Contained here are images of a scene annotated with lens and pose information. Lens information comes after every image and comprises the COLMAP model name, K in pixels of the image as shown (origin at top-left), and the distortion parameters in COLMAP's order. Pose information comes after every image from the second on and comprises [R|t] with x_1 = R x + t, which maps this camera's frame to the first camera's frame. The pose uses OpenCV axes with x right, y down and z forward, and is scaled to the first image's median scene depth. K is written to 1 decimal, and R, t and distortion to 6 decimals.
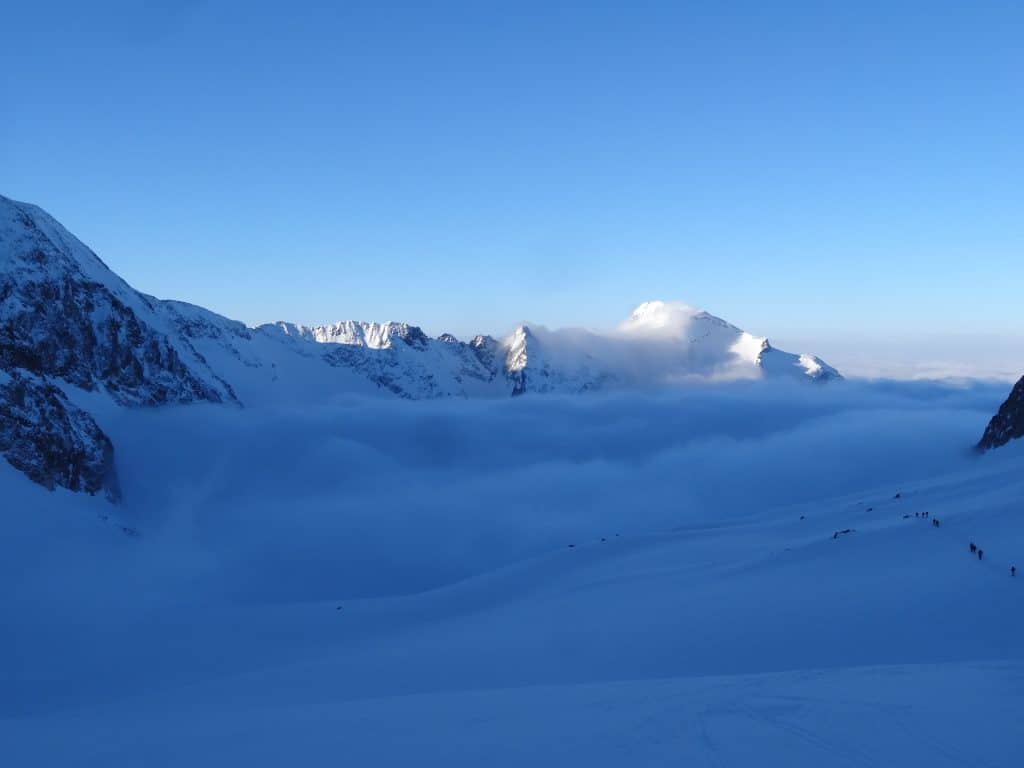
lens RADIAL K [[1167.3, 0, 512.0], [0, 1167.3, 384.0], [0, 0, 1]] dist [0.049997, -0.002666]
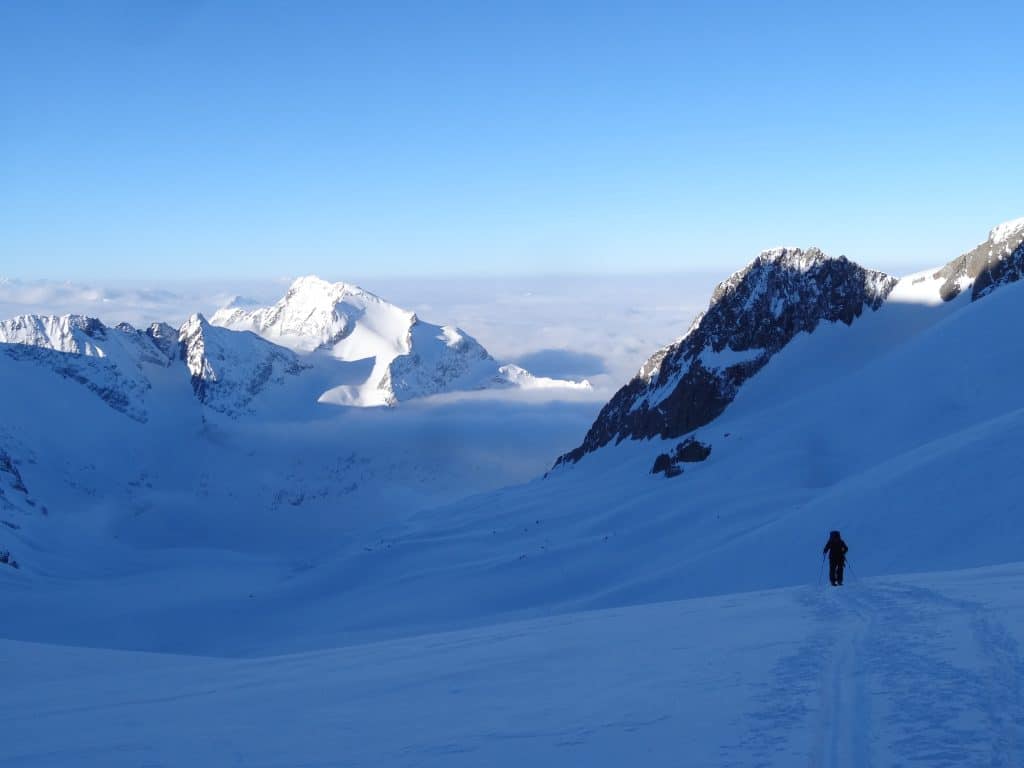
lens RADIAL K [[1204.6, 0, 512.0], [0, 1204.6, 384.0], [0, 0, 1]] dist [0.021639, 0.016075]
pose [[0.952257, -0.044395, 0.302052, -0.056726], [0.028112, 0.997918, 0.058042, -0.043258], [-0.304000, -0.046780, 0.951523, -0.163771]]
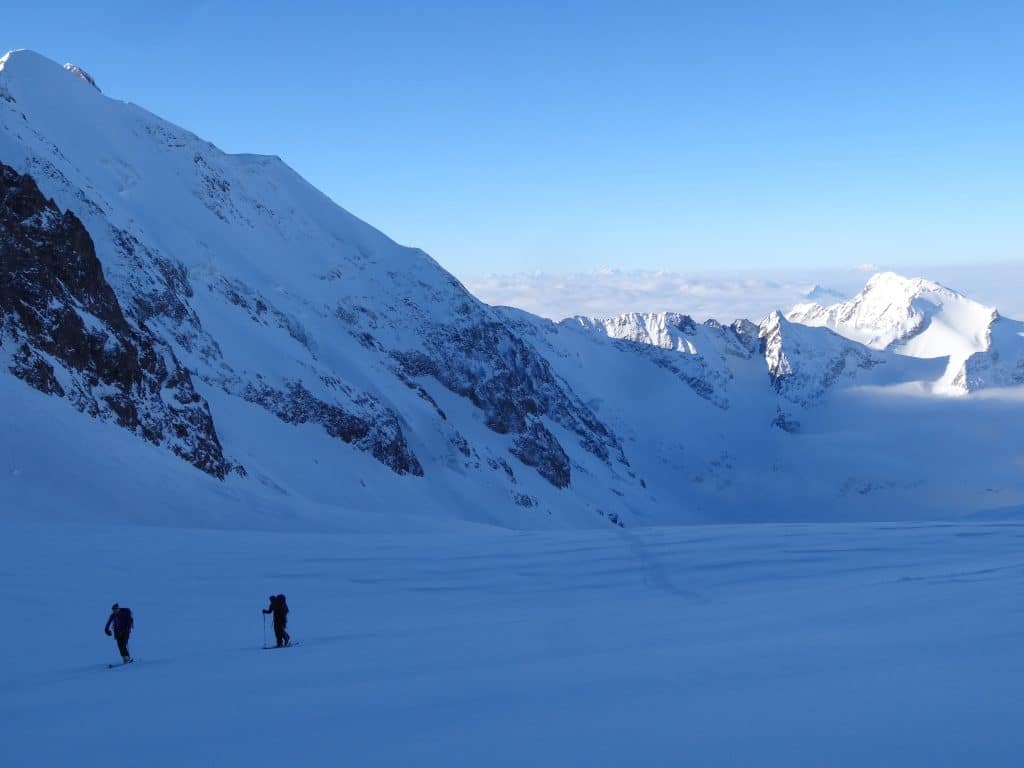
lens RADIAL K [[1167.3, 0, 512.0], [0, 1167.3, 384.0], [0, 0, 1]] dist [0.049997, -0.002666]
pose [[0.985453, -0.015074, -0.169277, -0.057887], [0.025254, 0.997989, 0.058144, -0.054004], [0.168060, -0.061573, 0.983852, -0.222280]]
